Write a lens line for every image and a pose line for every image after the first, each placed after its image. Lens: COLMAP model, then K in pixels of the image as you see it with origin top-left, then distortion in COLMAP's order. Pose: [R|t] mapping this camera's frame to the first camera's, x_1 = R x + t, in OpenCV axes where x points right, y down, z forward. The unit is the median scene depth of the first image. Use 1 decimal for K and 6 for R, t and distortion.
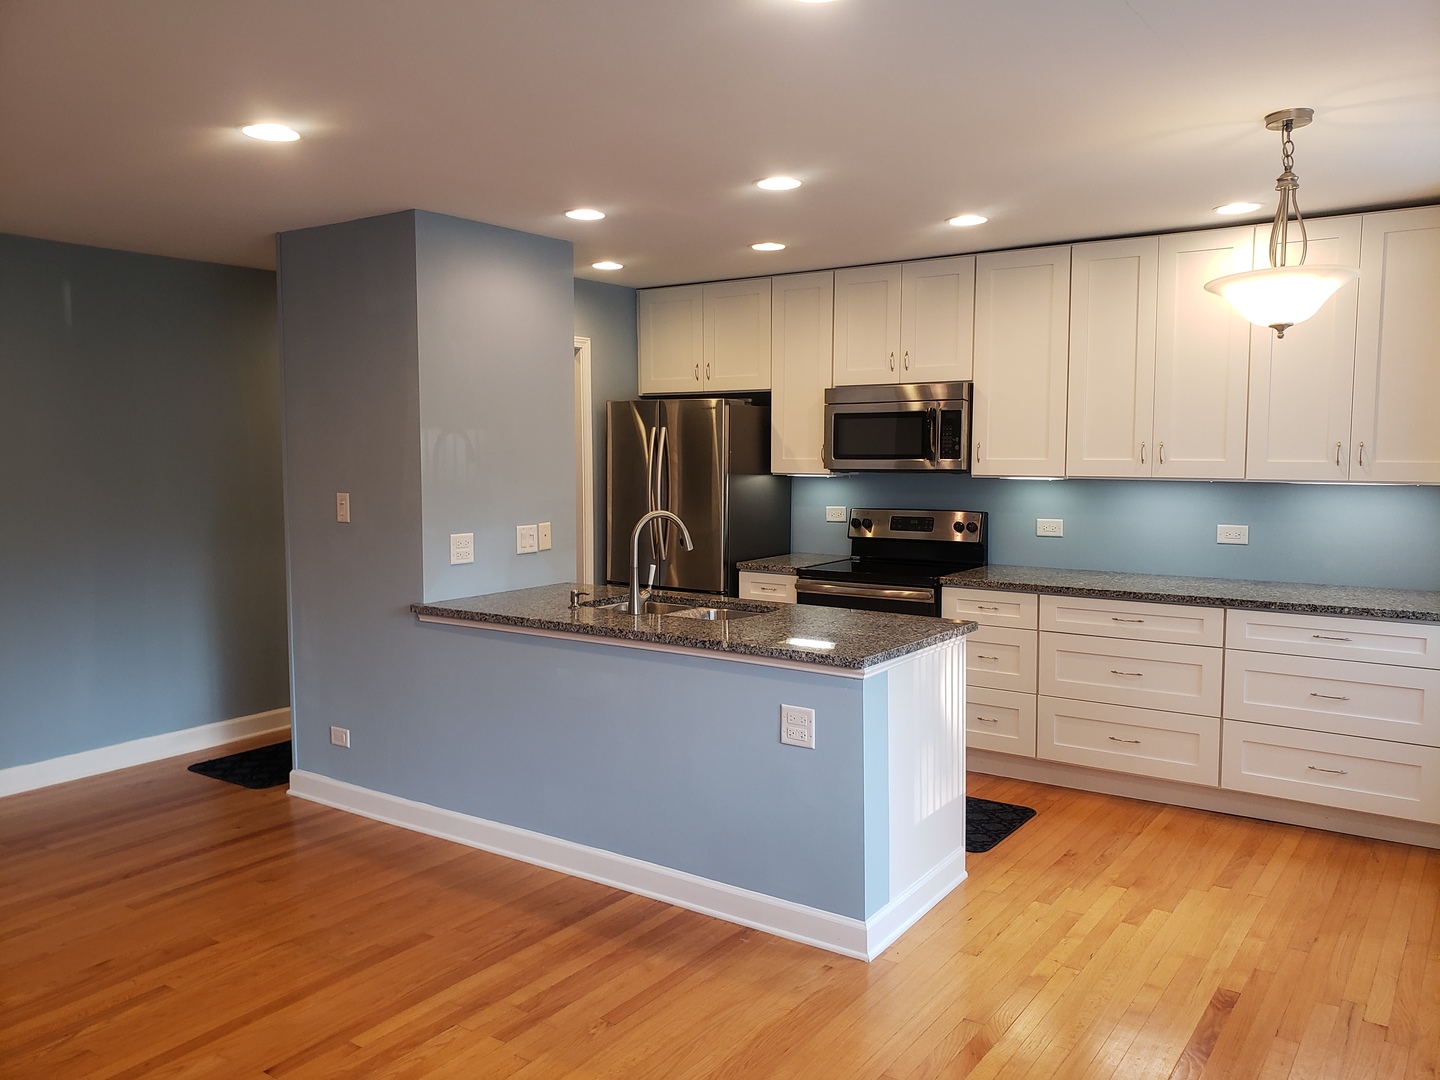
lens RADIAL K [[1128.1, 0, 723.6], [0, 1128.1, 557.2], [0, 0, 1]] dist [0.071997, -0.092838]
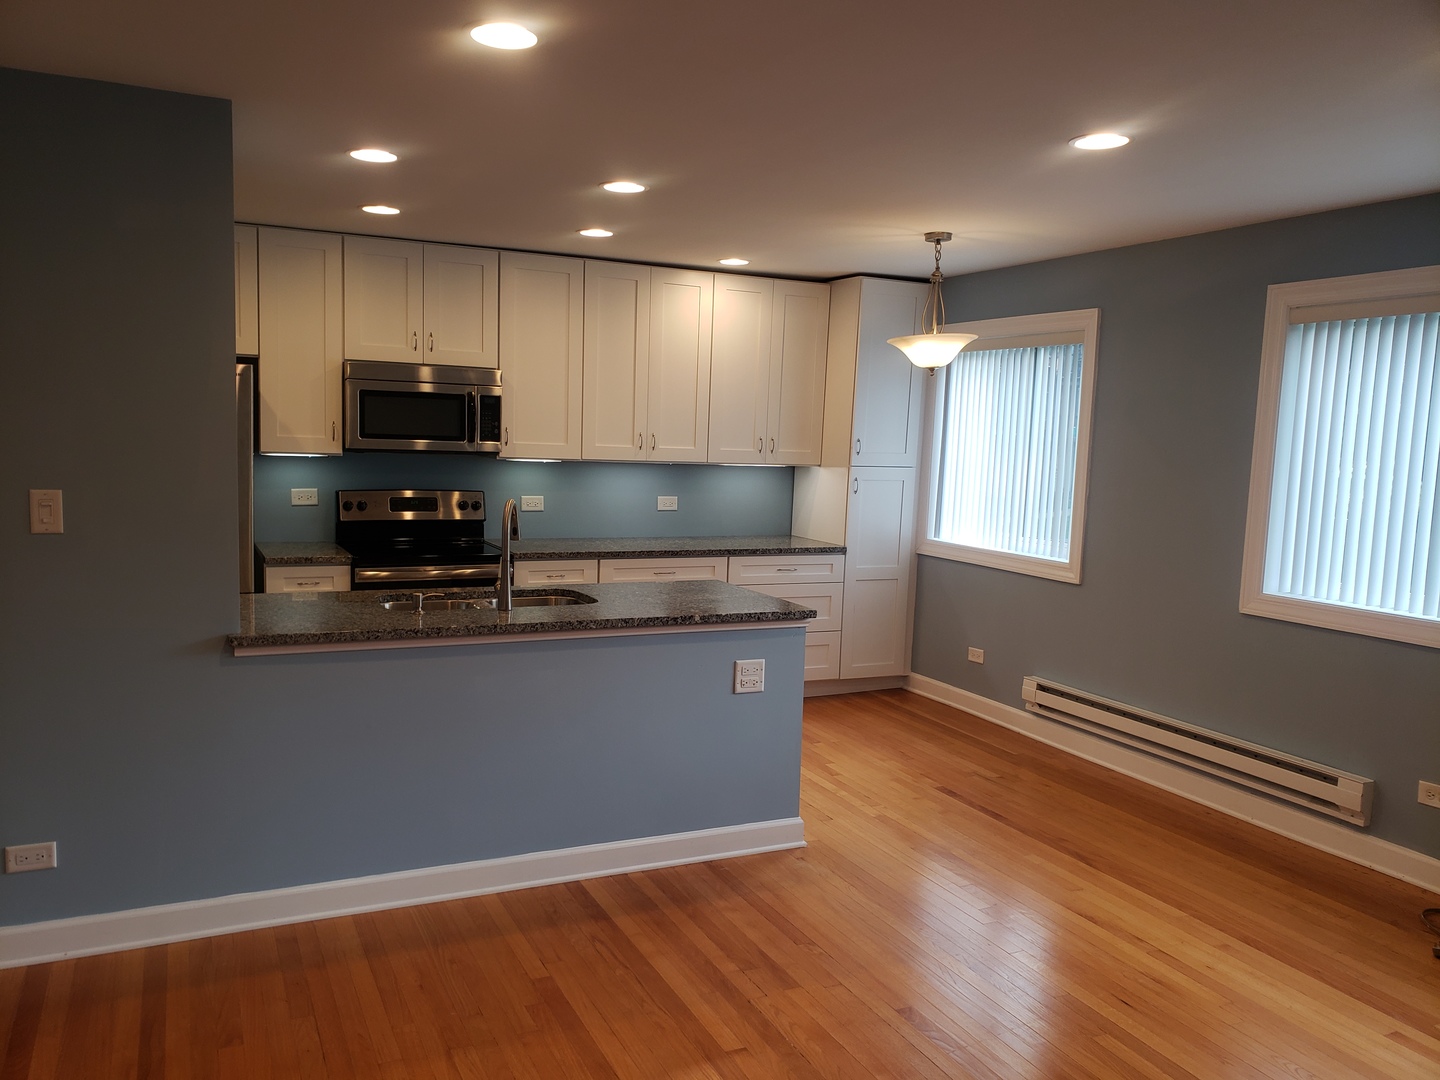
lens RADIAL K [[1128.1, 0, 723.6], [0, 1128.1, 557.2], [0, 0, 1]] dist [0.071997, -0.092838]
pose [[0.485785, -0.078627, 0.870535, -0.732408], [0.051255, 0.996795, 0.061429, -0.037956], [-0.872574, 0.014778, 0.488258, 0.330772]]
